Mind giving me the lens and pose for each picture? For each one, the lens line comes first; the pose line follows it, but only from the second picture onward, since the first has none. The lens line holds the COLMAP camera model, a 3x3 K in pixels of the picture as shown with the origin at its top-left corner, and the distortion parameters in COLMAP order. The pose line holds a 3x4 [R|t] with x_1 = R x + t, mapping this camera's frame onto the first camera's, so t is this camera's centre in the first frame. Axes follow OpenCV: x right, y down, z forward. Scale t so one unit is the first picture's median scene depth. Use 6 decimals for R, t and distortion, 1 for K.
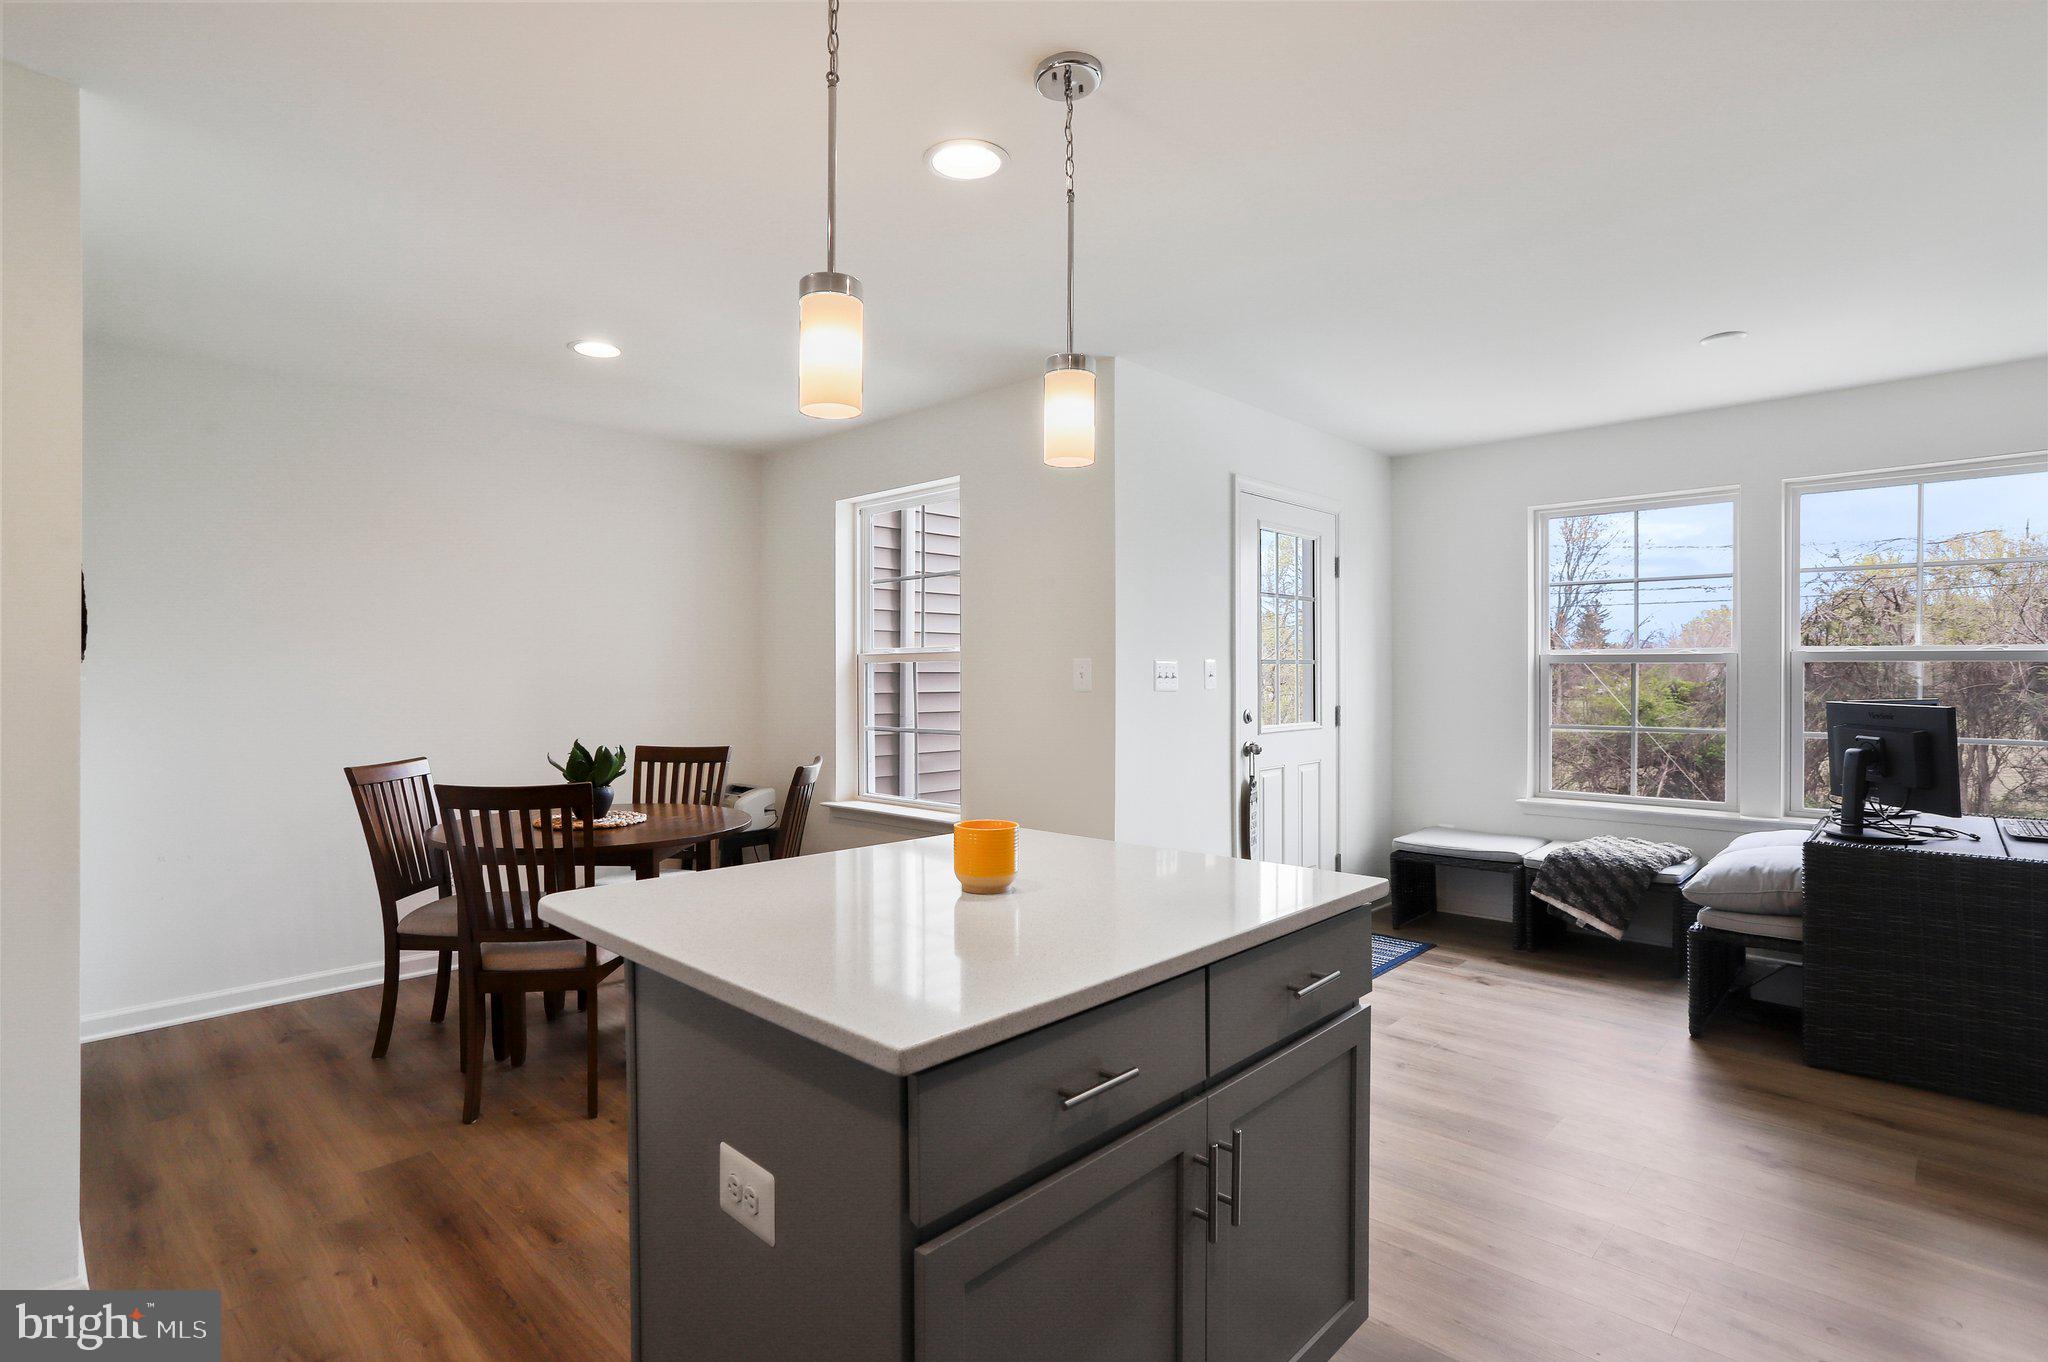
lens RADIAL K [[1002.9, 0, 1010.9], [0, 1002.9, 679.5], [0, 0, 1]] dist [-0.058175, 0.043027]
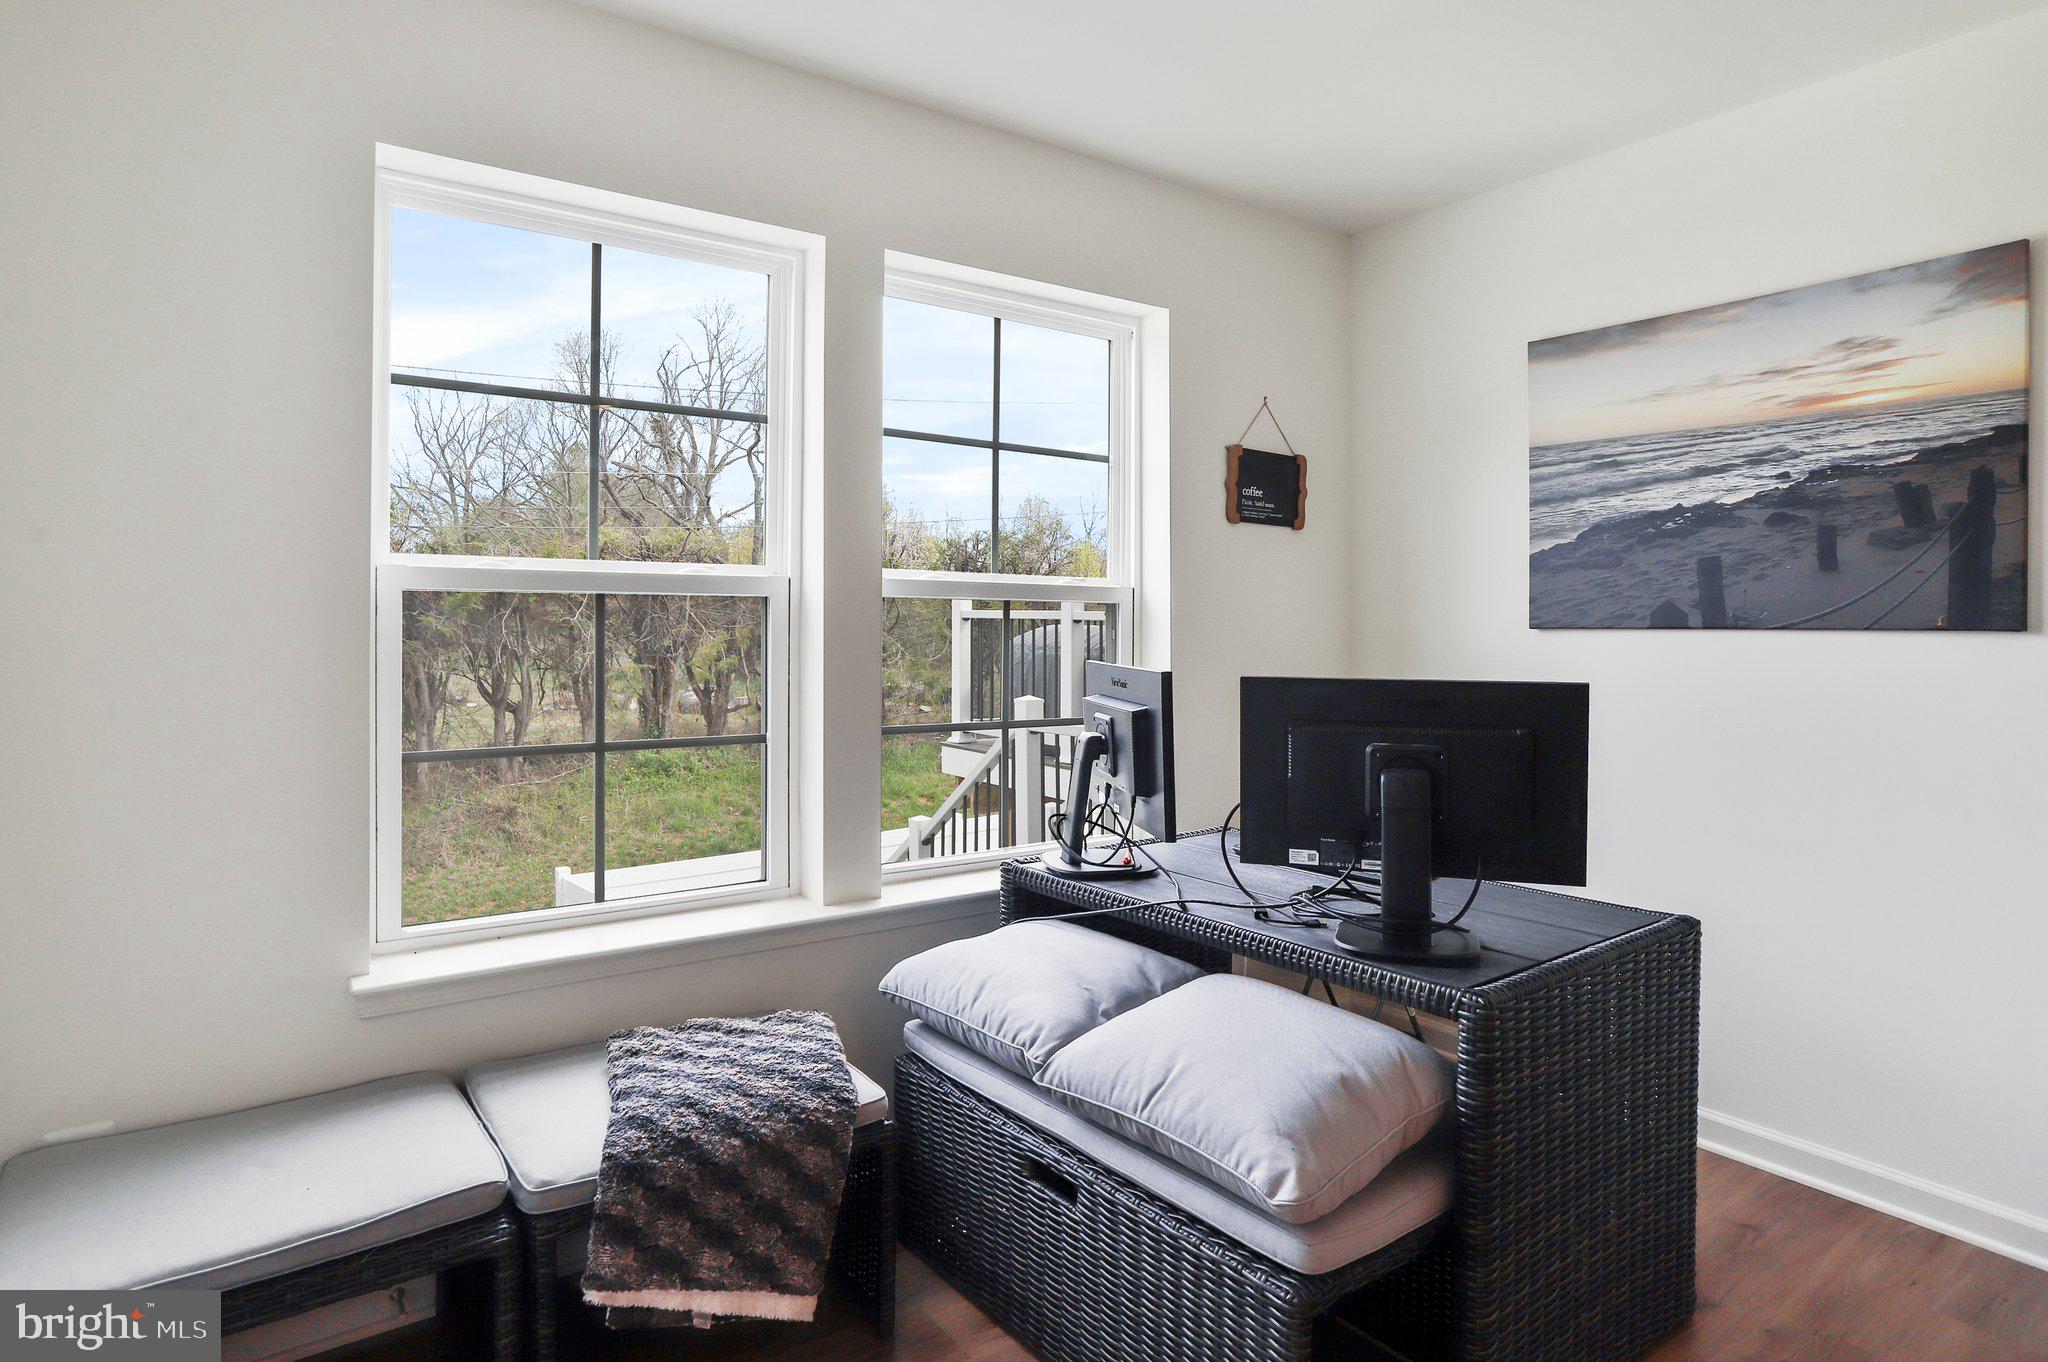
lens RADIAL K [[1187.2, 0, 1023.7], [0, 1187.2, 620.9], [0, 0, 1]] dist [-0.002807, -0.000576]
pose [[0.176520, -0.004095, 0.984289, 0.162482], [-0.003620, 0.999982, 0.004809, -0.006793], [-0.984290, -0.004412, 0.176502, 0.743988]]
